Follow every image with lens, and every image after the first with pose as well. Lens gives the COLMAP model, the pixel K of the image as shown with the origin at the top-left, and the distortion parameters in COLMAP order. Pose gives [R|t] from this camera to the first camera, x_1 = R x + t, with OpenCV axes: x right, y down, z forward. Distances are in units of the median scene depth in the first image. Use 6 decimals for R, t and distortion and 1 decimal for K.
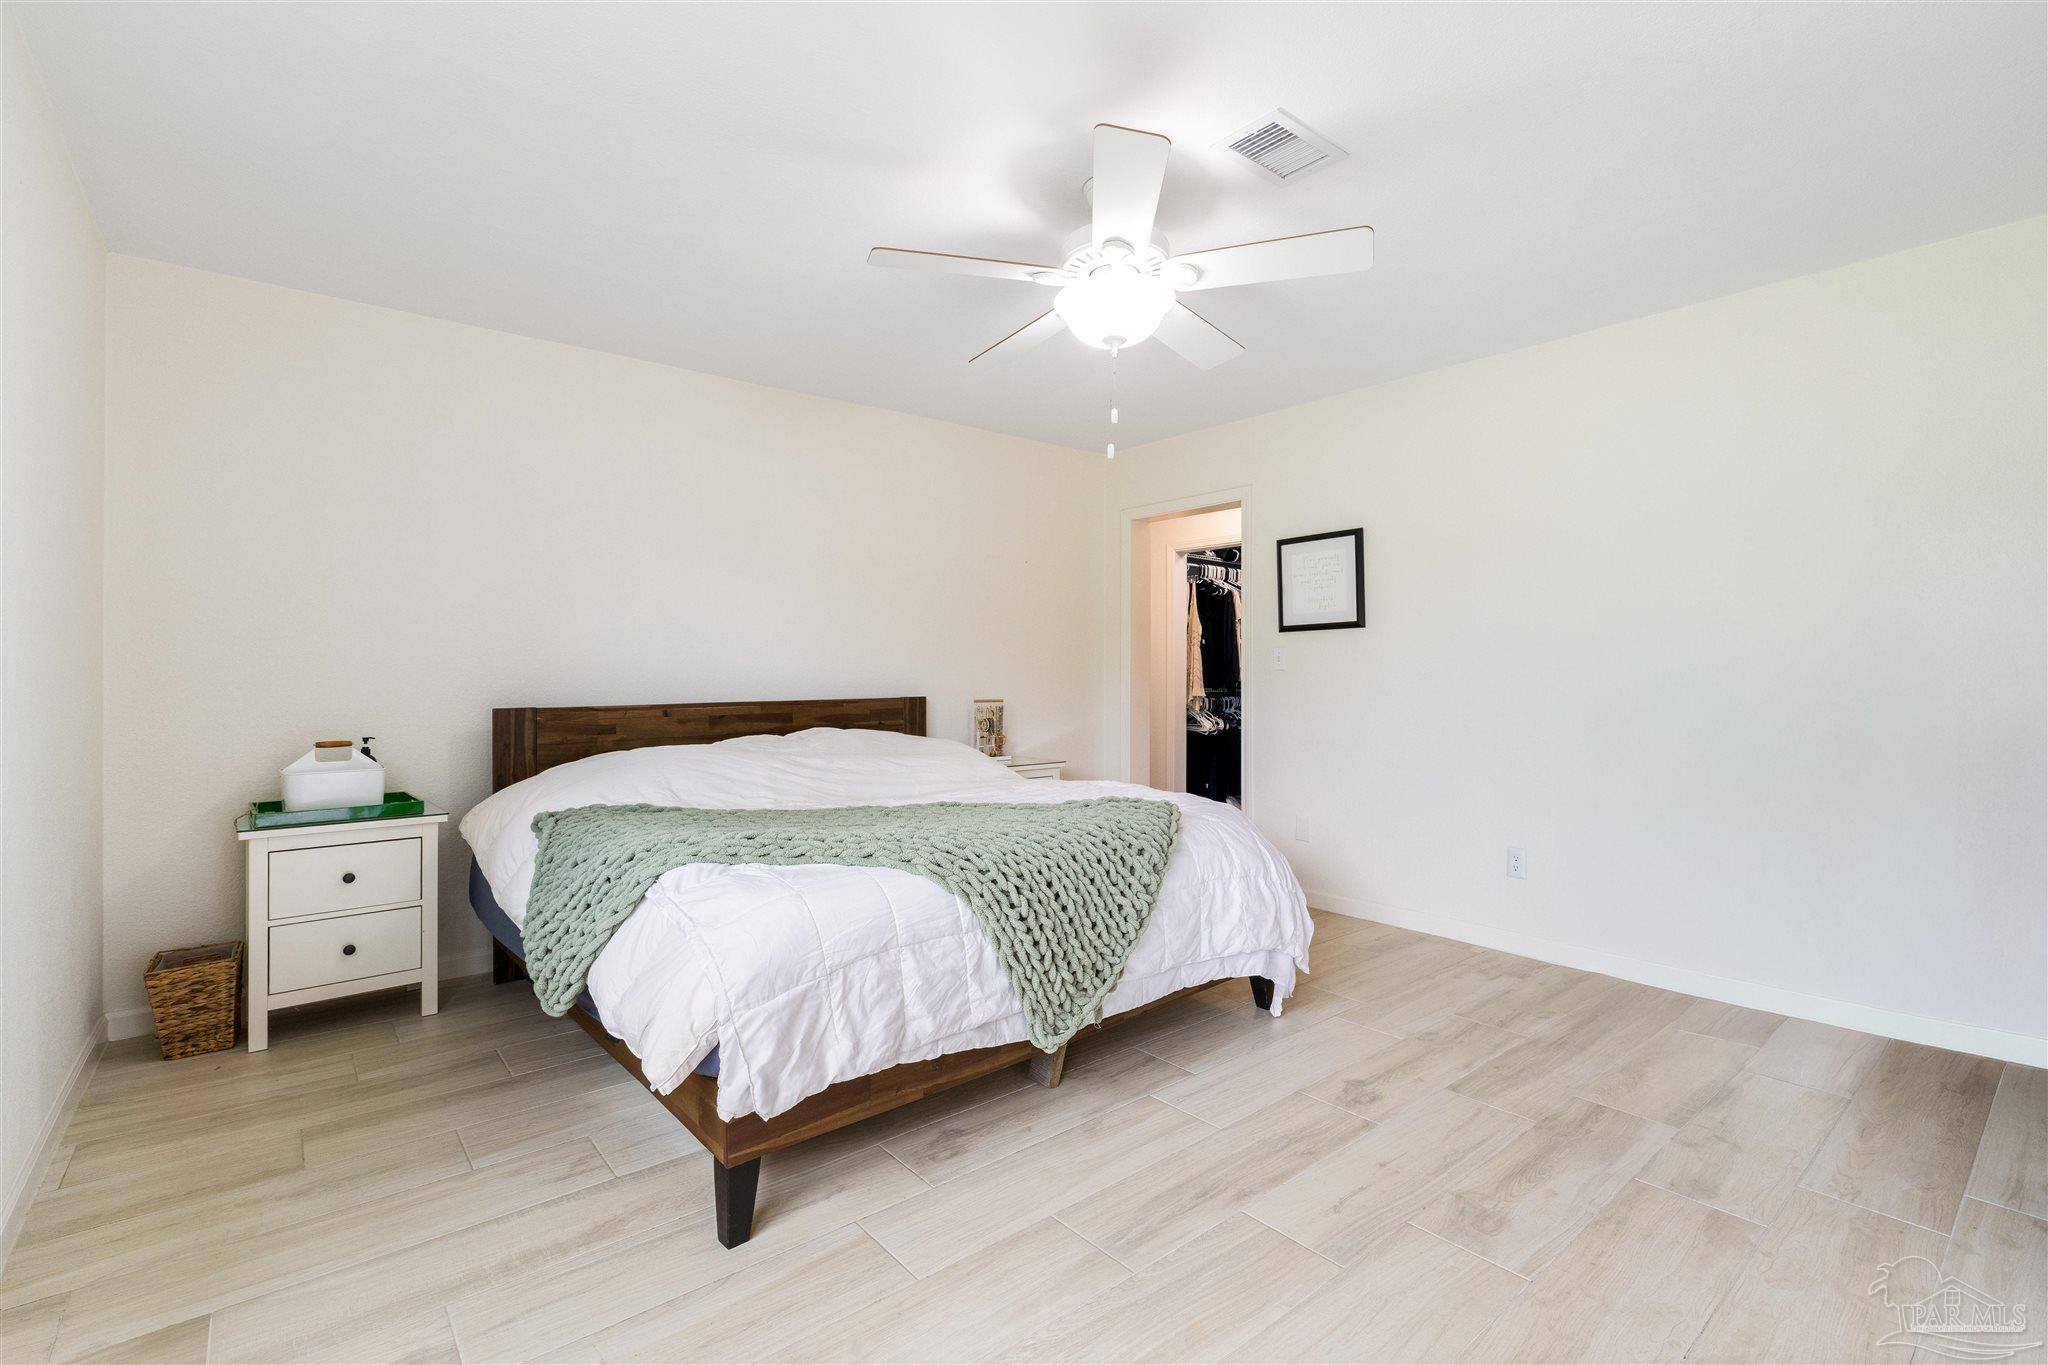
lens RADIAL K [[915.2, 0, 1022.6], [0, 915.2, 676.6], [0, 0, 1]] dist [-0.006522, 0.000572]
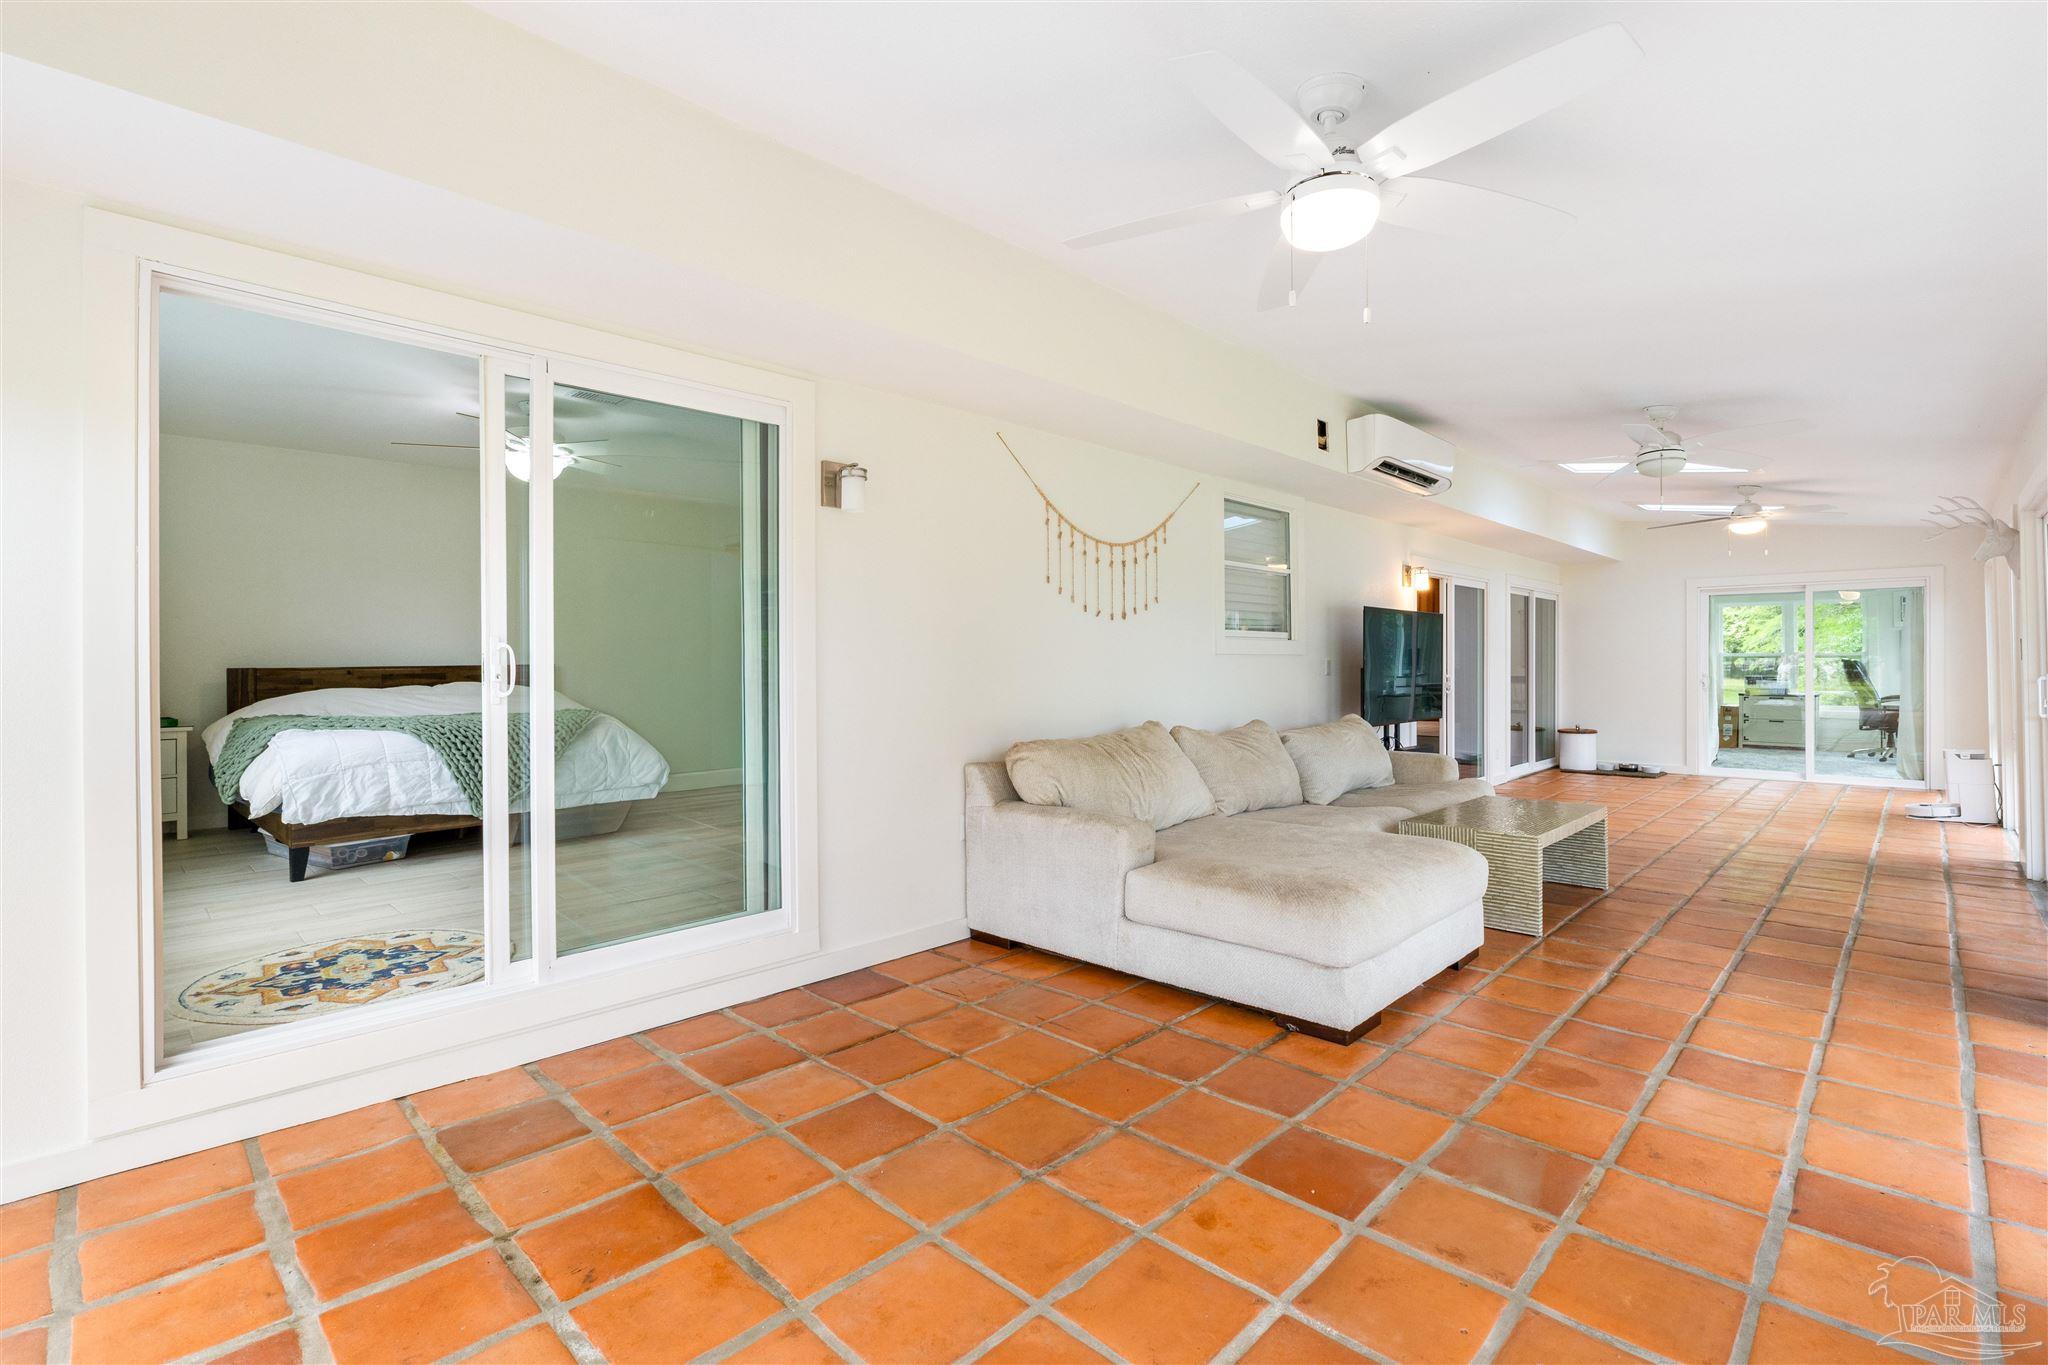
lens RADIAL K [[915.2, 0, 1032.2], [0, 915.2, 674.9], [0, 0, 1]] dist [-0.006522, 0.000572]
pose [[0.993692, -0.007047, 0.111926, 1.150976], [0.005915, 0.999928, 0.010444, 0.063559], [-0.111991, -0.009717, 0.993662, -1.357241]]
